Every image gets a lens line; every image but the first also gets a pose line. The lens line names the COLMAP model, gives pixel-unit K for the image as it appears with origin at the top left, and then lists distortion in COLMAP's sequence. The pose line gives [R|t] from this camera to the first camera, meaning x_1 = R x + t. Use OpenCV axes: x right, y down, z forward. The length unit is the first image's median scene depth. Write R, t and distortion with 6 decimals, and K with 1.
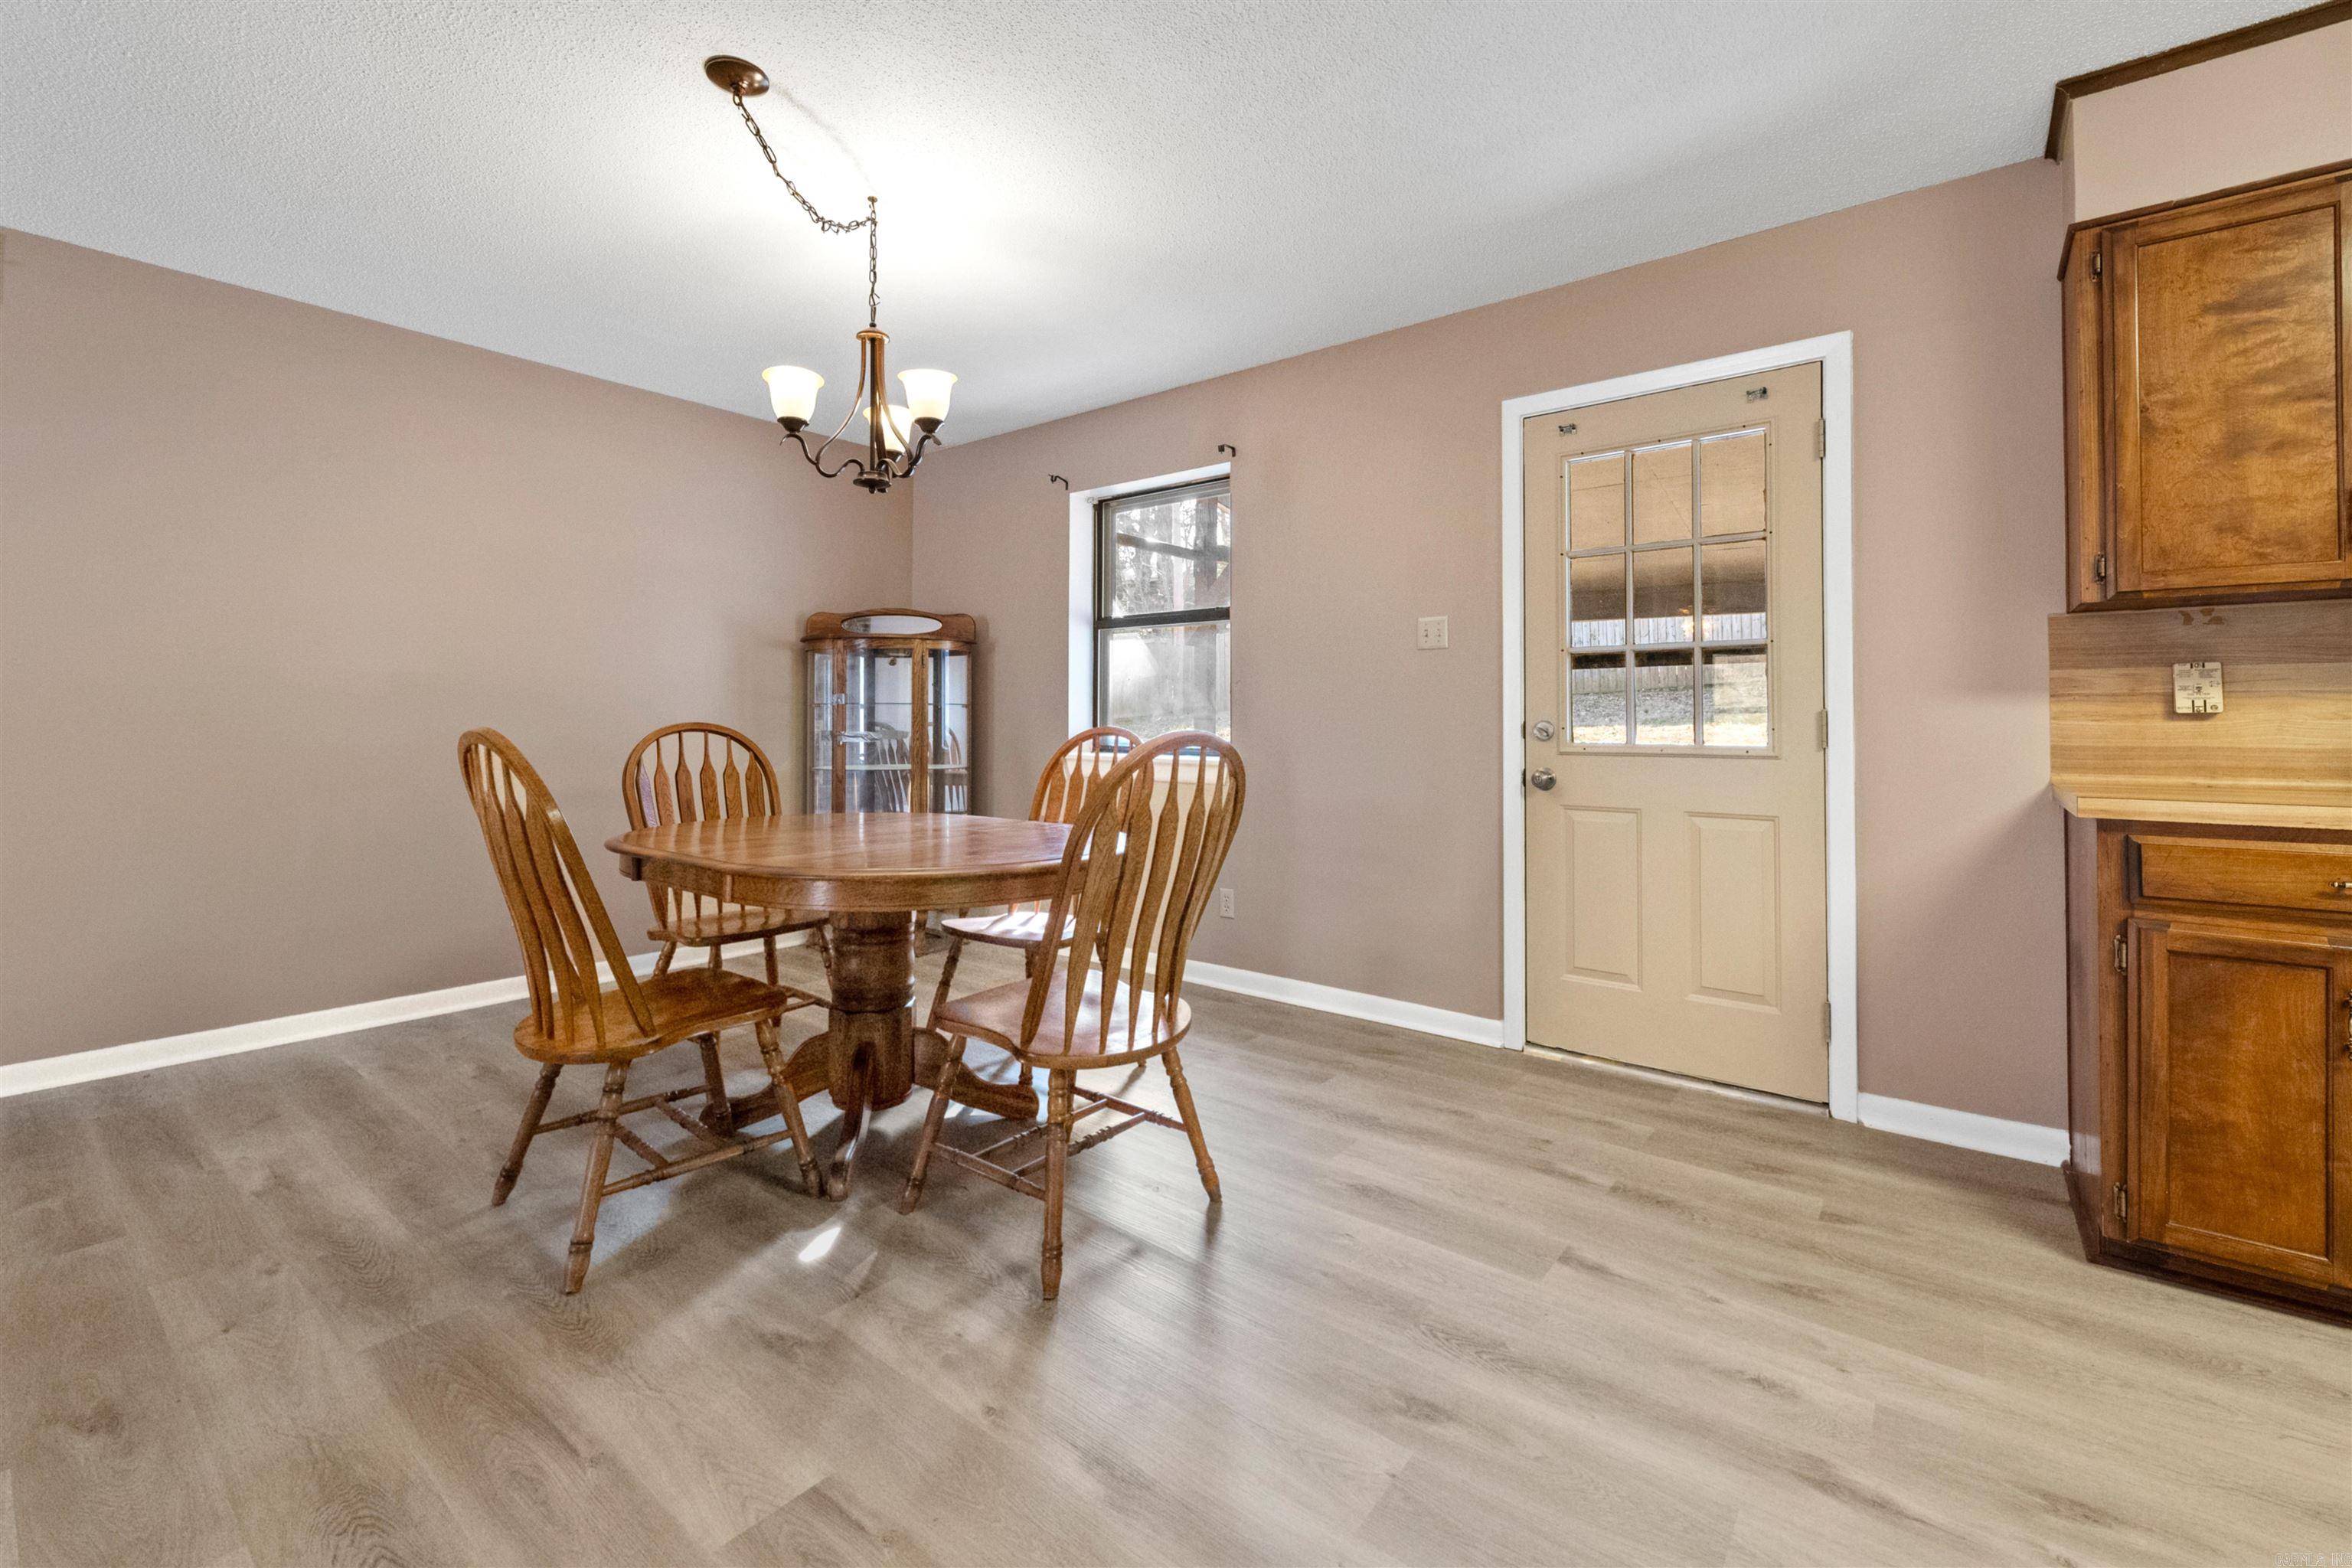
lens RADIAL K [[981.9, 0, 1180.4], [0, 981.9, 704.1], [0, 0, 1]] dist [-0.000019, -0.000967]
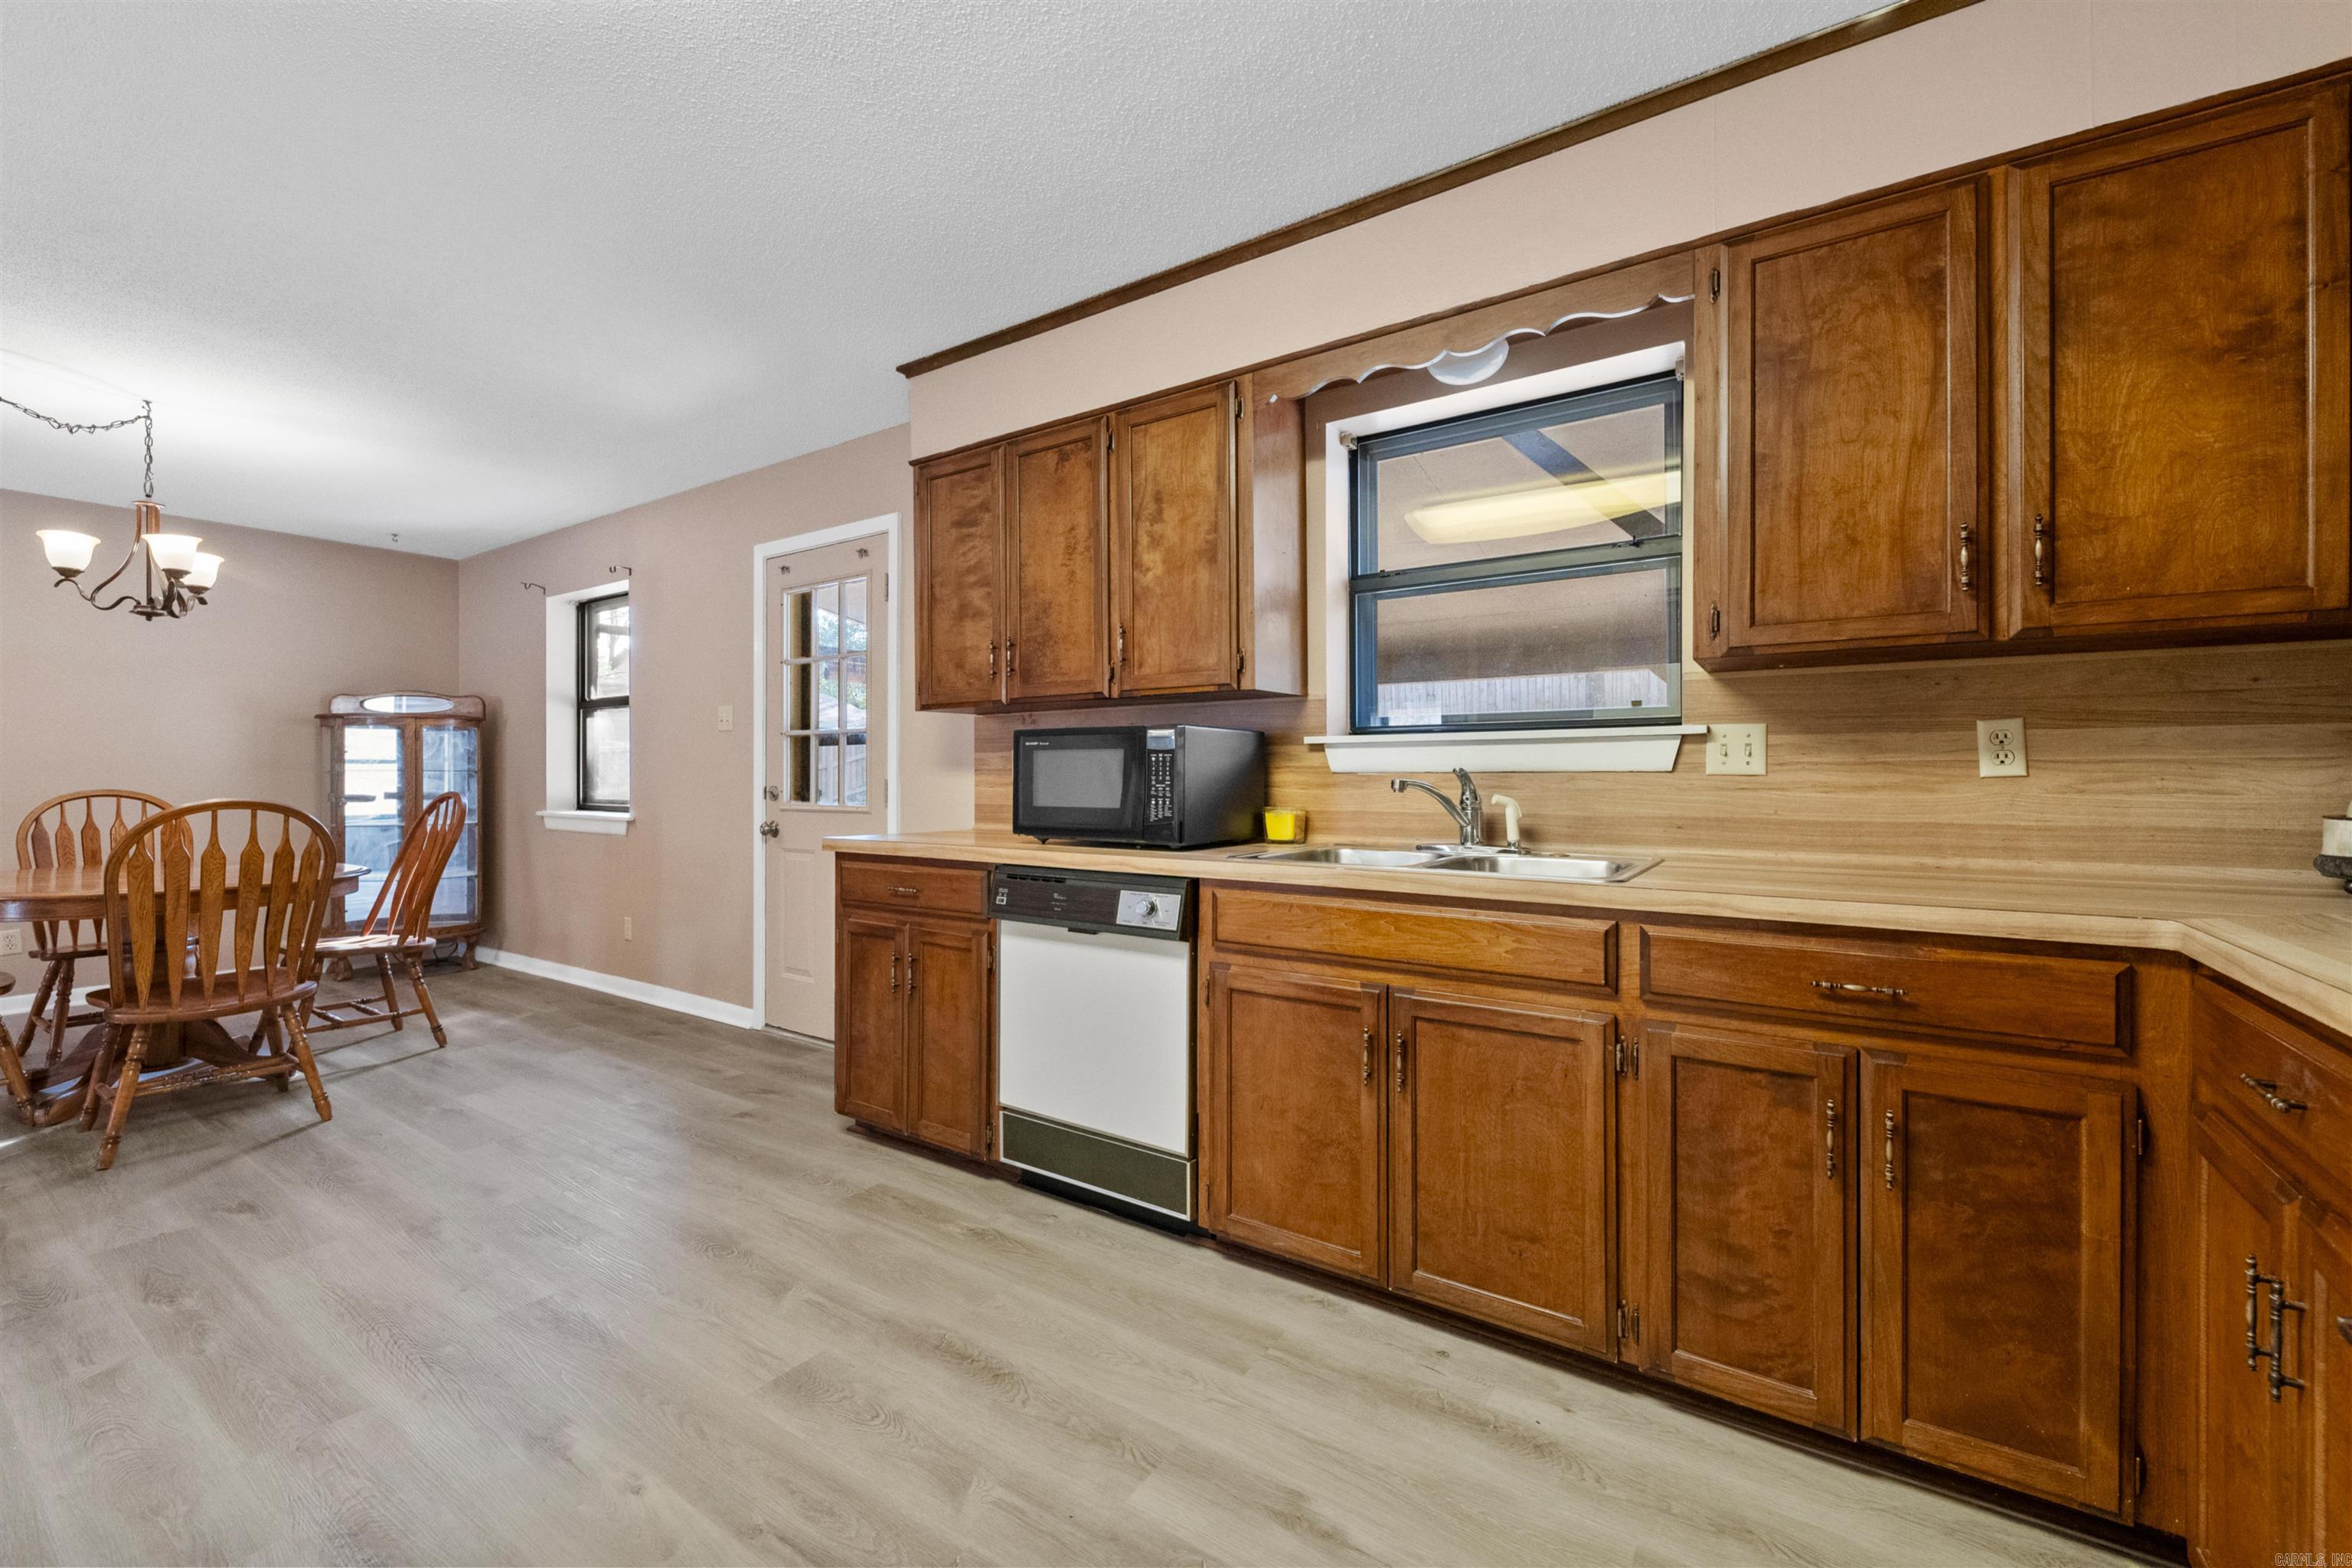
lens RADIAL K [[950.5, 0, 1173.9], [0, 950.5, 775.7], [0, 0, 1]] dist [-0.000123, 0.000018]
pose [[0.997044, -0.003371, 0.076764, 1.208751], [0.002106, 0.999861, 0.016551, -0.026120], [-0.076809, -0.016340, 0.996912, -0.508381]]
